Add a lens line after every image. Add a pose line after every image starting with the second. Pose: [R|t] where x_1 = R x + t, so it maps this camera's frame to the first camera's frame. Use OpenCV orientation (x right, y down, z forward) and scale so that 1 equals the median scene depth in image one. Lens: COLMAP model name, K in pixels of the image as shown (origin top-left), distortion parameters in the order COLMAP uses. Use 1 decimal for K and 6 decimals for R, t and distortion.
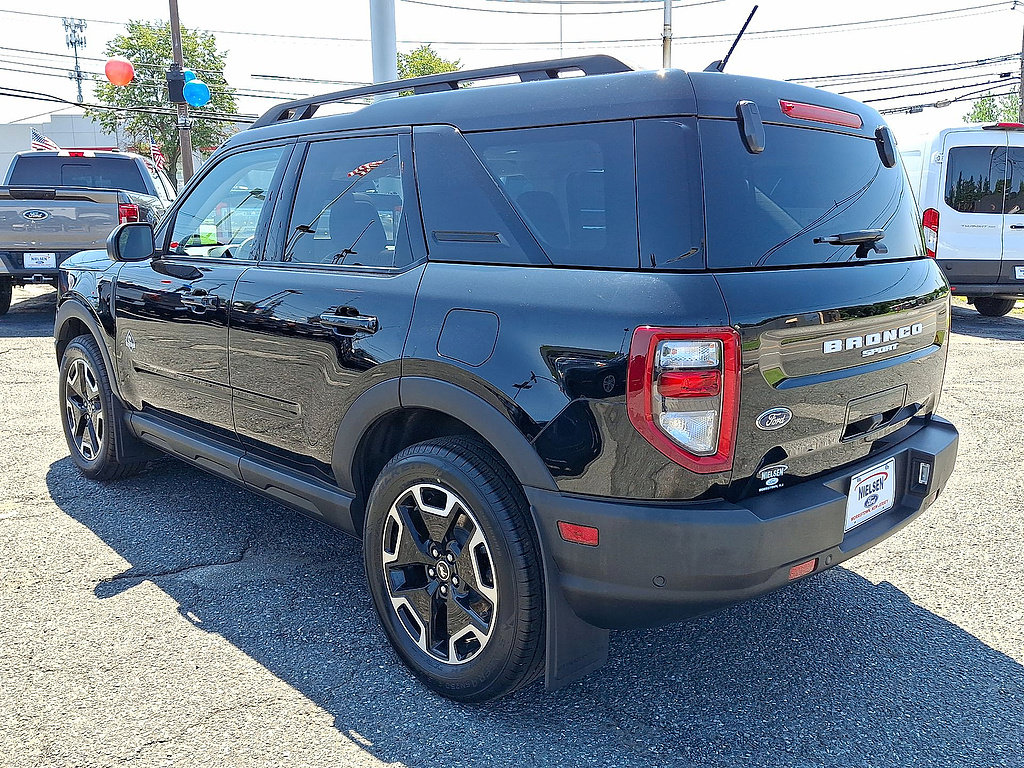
lens RADIAL K [[880.9, 0, 491.7], [0, 880.9, 347.9], [0, 0, 1]] dist [0.170102, -0.349195]
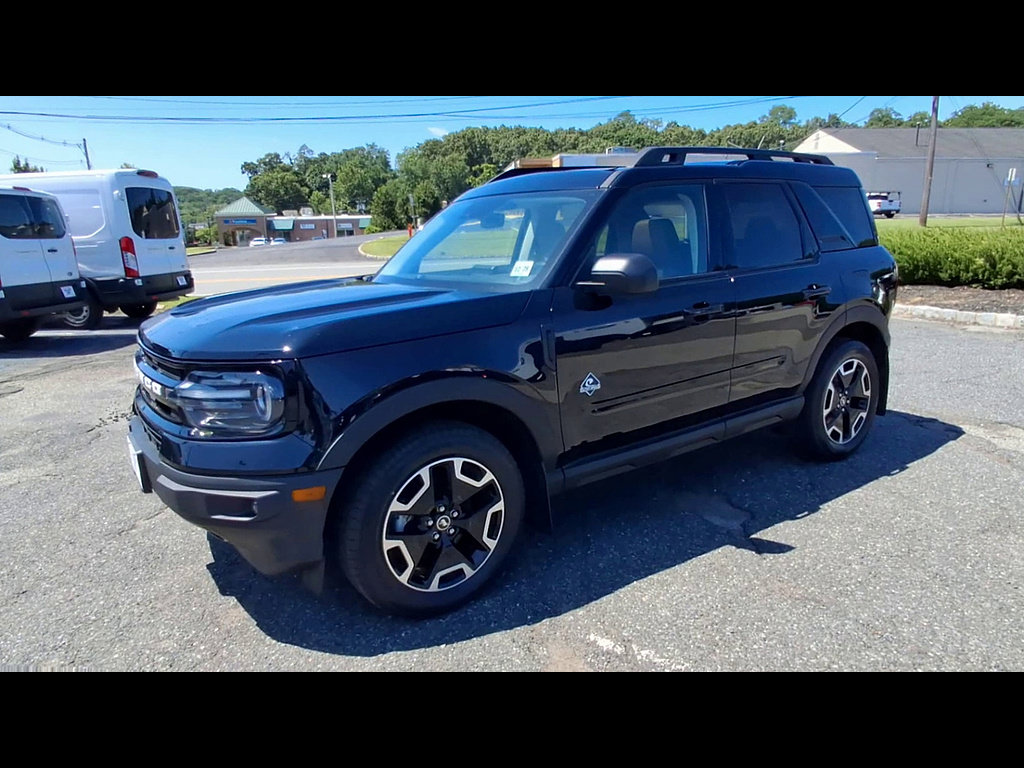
lens RADIAL K [[668.2, 0, 503.1], [0, 668.2, 367.6], [0, 0, 1]] dist [-0.008190, -0.001680]
pose [[0.152521, -0.219707, 0.963569, -1.582031], [0.180545, 0.964764, 0.191401, -0.253269], [-0.971669, 0.144774, 0.186814, 1.403858]]
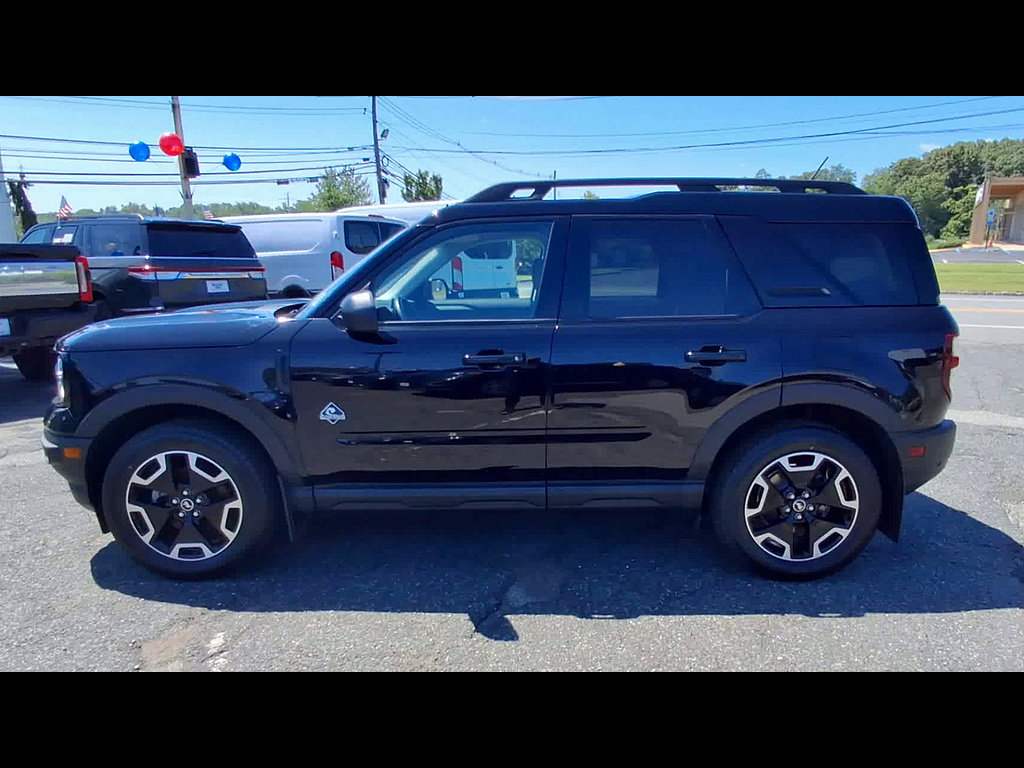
lens RADIAL K [[678.2, 0, 552.0], [0, 678.2, 385.3], [0, 0, 1]] dist [-0.006764, -0.006087]
pose [[0.674443, -0.146414, 0.723664, -1.127862], [0.116138, 0.988977, 0.091854, -0.113495], [-0.729136, 0.022095, 0.684012, 0.475758]]
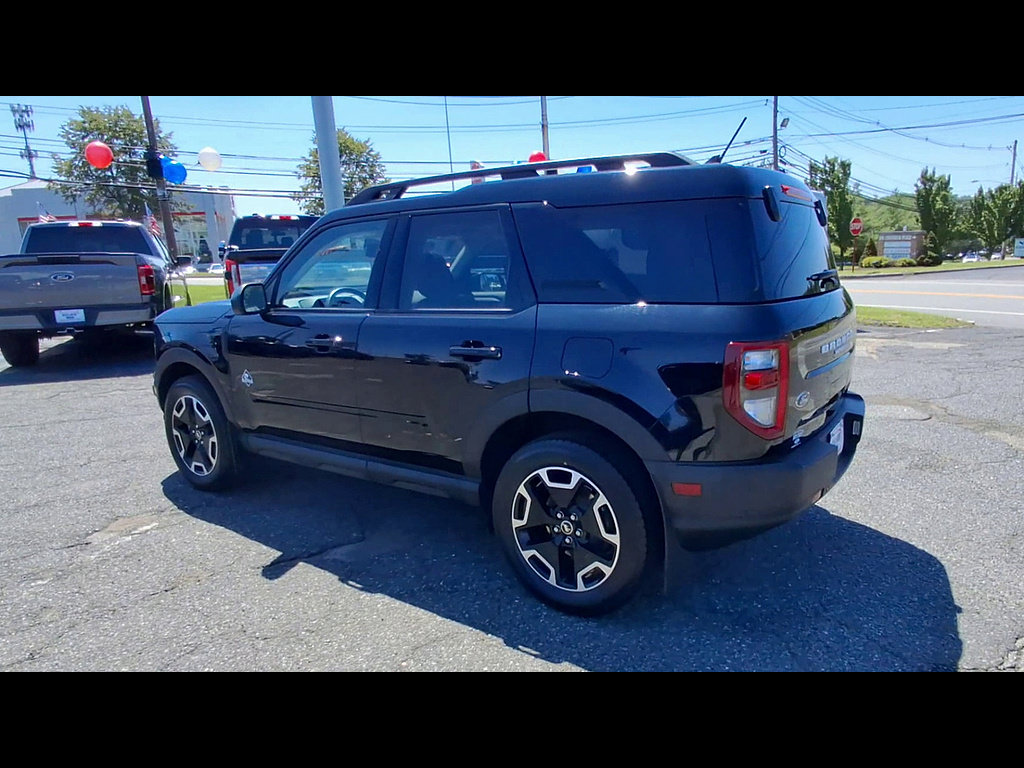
lens RADIAL K [[678.2, 0, 552.0], [0, 678.2, 385.3], [0, 0, 1]] dist [-0.006764, -0.006087]
pose [[0.976169, -0.071614, 0.204856, -0.265184], [0.063884, 0.996982, 0.044113, -0.017309], [-0.207397, -0.029974, 0.977797, -0.018921]]
